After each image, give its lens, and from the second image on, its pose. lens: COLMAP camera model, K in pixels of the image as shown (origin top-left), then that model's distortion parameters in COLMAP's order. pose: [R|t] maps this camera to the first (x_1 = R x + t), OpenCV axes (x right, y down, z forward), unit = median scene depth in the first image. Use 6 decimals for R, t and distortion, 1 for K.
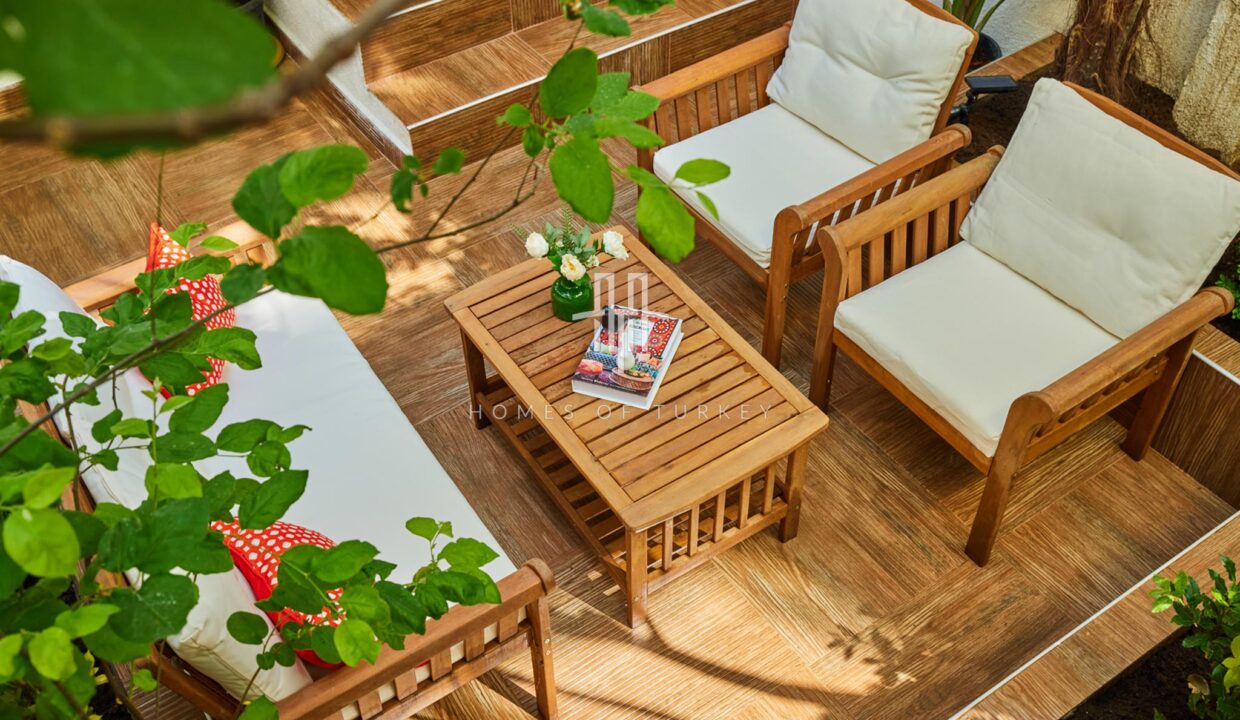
lens RADIAL K [[1202.5, 0, 609.5], [0, 1202.5, 349.7], [0, 0, 1]] dist [0.000535, 0.000000]
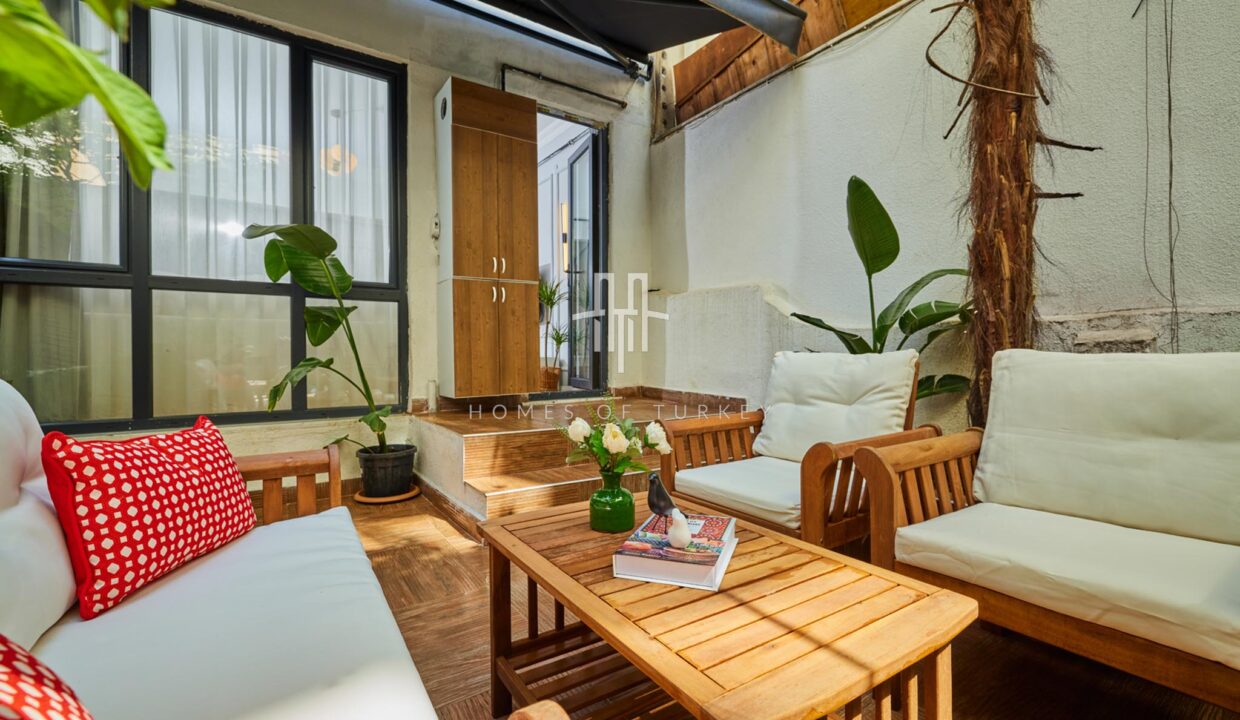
lens RADIAL K [[528.4, 0, 611.2], [0, 528.4, 358.1], [0, 0, 1]] dist [0.003535, 0.000241]
pose [[0.999862, 0.011205, -0.012237, -0.026798], [-0.016570, 0.713083, -0.700884, 0.157936], [0.000872, 0.700990, 0.713171, 0.603840]]
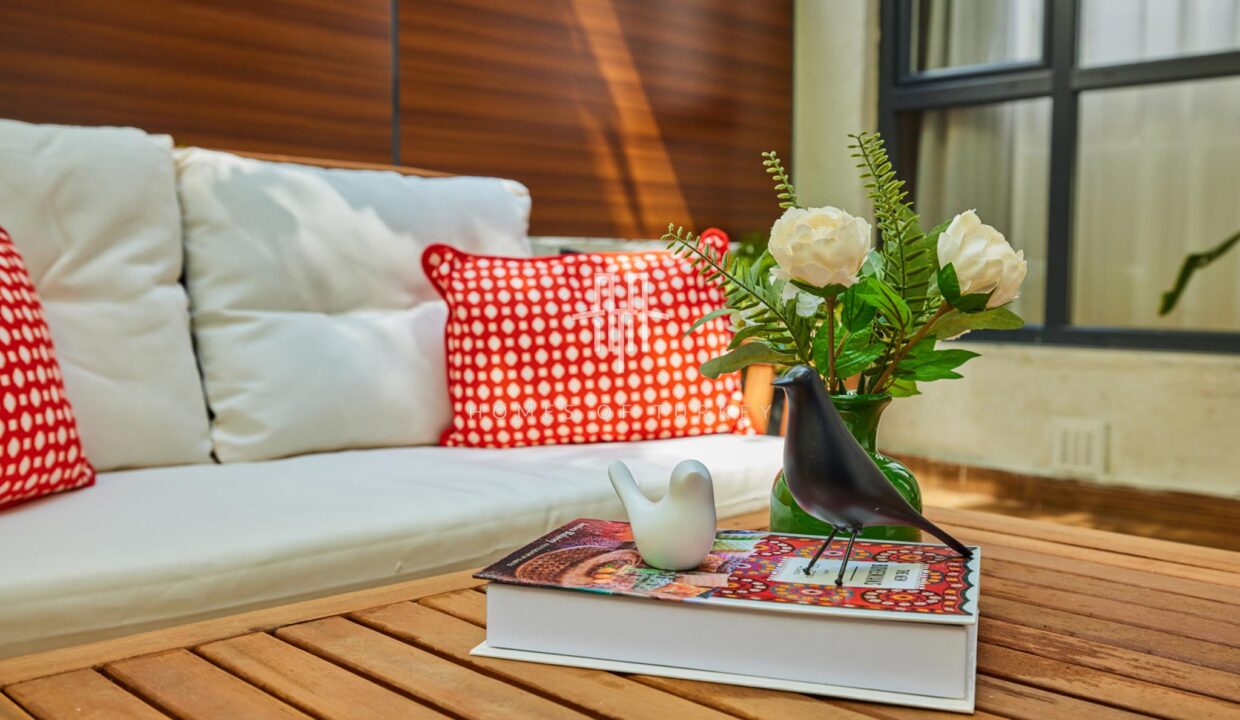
lens RADIAL K [[1202.5, 0, 609.0], [0, 1202.5, 349.5], [0, 0, 1]] dist [0.000535, 0.000000]
pose [[0.177457, 0.081586, -0.980741, 0.238181], [-0.700707, 0.710230, -0.067704, 0.006712], [0.691027, 0.699226, 0.183203, 0.828834]]
